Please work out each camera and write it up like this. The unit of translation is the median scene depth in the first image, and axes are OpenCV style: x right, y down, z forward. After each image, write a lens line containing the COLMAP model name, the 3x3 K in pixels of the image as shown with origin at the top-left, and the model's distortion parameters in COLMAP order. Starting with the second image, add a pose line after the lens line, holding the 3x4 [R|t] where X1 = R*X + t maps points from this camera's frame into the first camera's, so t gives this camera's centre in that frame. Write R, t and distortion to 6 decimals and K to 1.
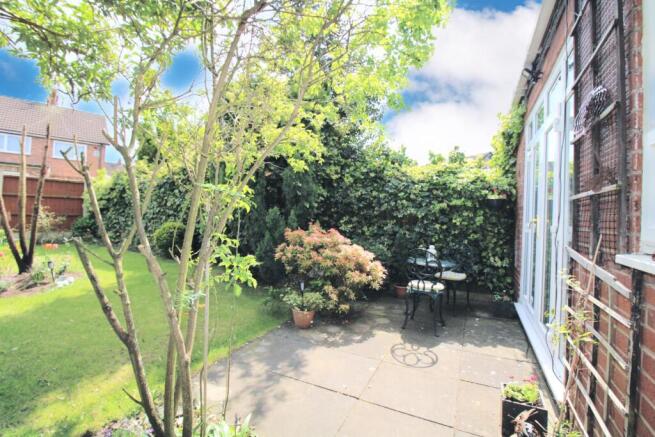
lens RADIAL K [[305.4, 0, 327.3], [0, 305.4, 211.4], [0, 0, 1]] dist [-0.001766, -0.011810]
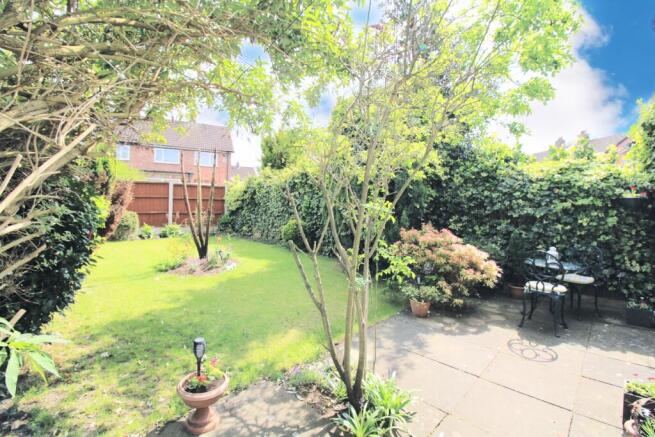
lens RADIAL K [[305.4, 0, 327.3], [0, 305.4, 211.4], [0, 0, 1]] dist [-0.001766, -0.011810]
pose [[0.952411, -0.005605, -0.304766, -0.051138], [0.011832, 0.999757, 0.018590, -0.030578], [0.304588, -0.021311, 0.952246, -0.155219]]
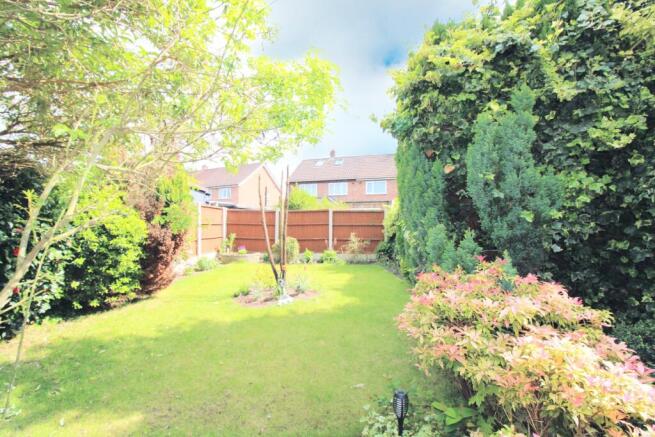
lens RADIAL K [[305.4, 0, 327.3], [0, 305.4, 211.4], [0, 0, 1]] dist [-0.001766, -0.011810]
pose [[0.476465, -0.086478, -0.874930, 0.249074], [0.018617, 0.995920, -0.088298, 0.009405], [0.878996, 0.025782, 0.476131, 0.639385]]
